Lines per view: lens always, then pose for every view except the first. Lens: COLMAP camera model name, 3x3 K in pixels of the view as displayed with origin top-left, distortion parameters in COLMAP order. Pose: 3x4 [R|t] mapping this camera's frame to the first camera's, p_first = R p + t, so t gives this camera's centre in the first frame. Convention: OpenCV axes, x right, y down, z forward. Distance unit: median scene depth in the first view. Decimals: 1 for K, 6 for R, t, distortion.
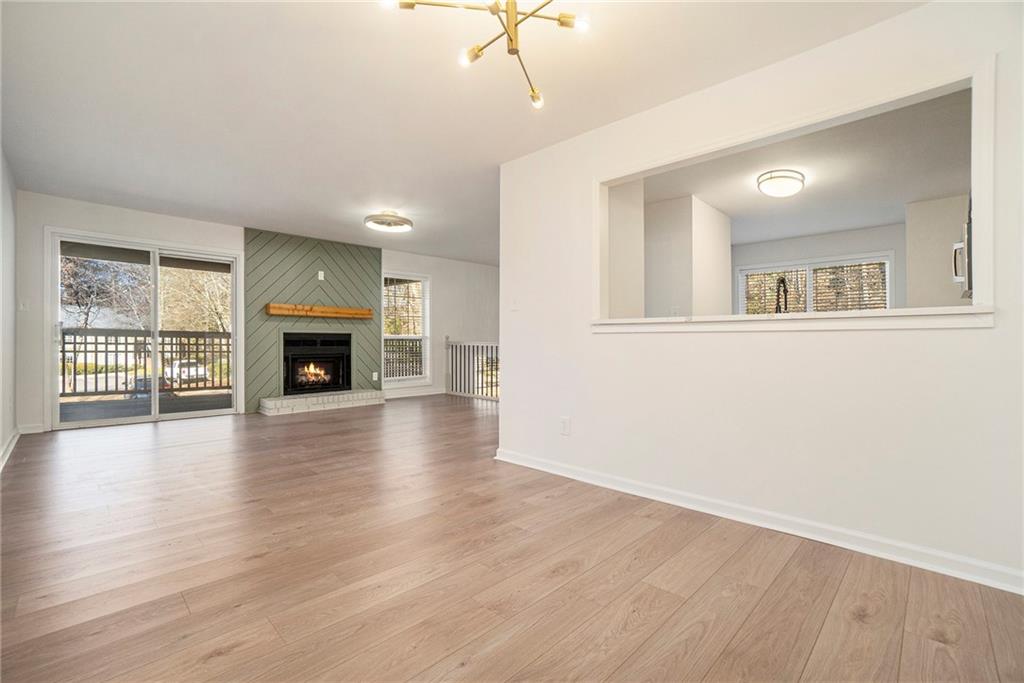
lens RADIAL K [[453.5, 0, 491.4], [0, 453.5, 330.2], [0, 0, 1]] dist [-0.006980, 0.005451]
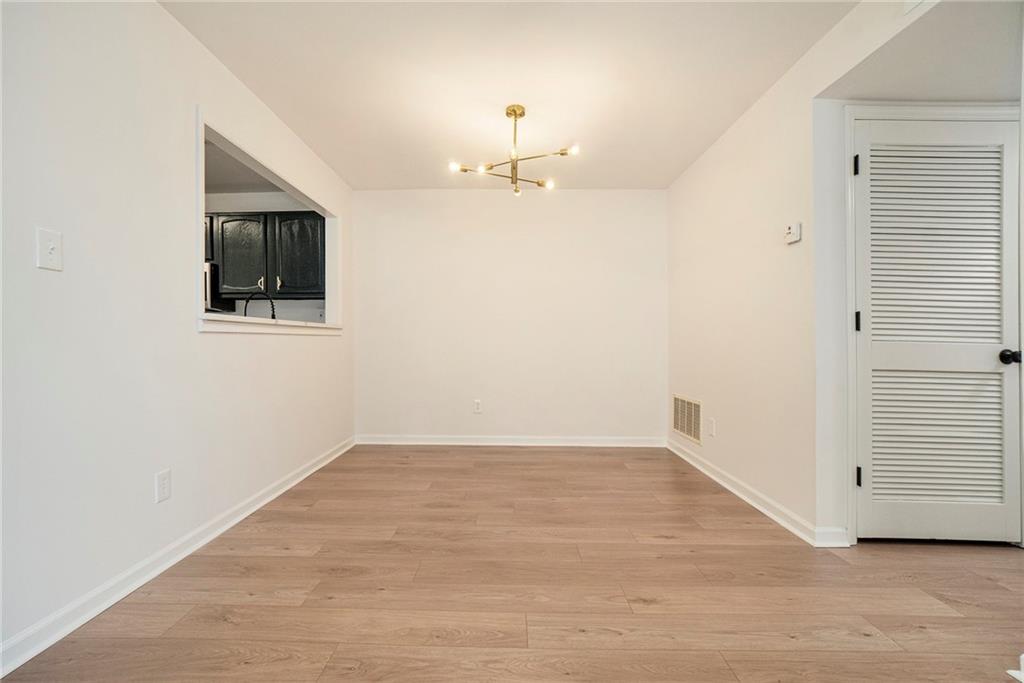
lens RADIAL K [[453.5, 0, 515.2], [0, 453.5, 343.6], [0, 0, 1]] dist [-0.006980, 0.005451]
pose [[-0.703749, -0.002769, 0.710443, -0.759659], [-0.015959, 0.999802, -0.011912, 0.029829], [-0.710269, -0.019721, -0.703654, 1.406347]]
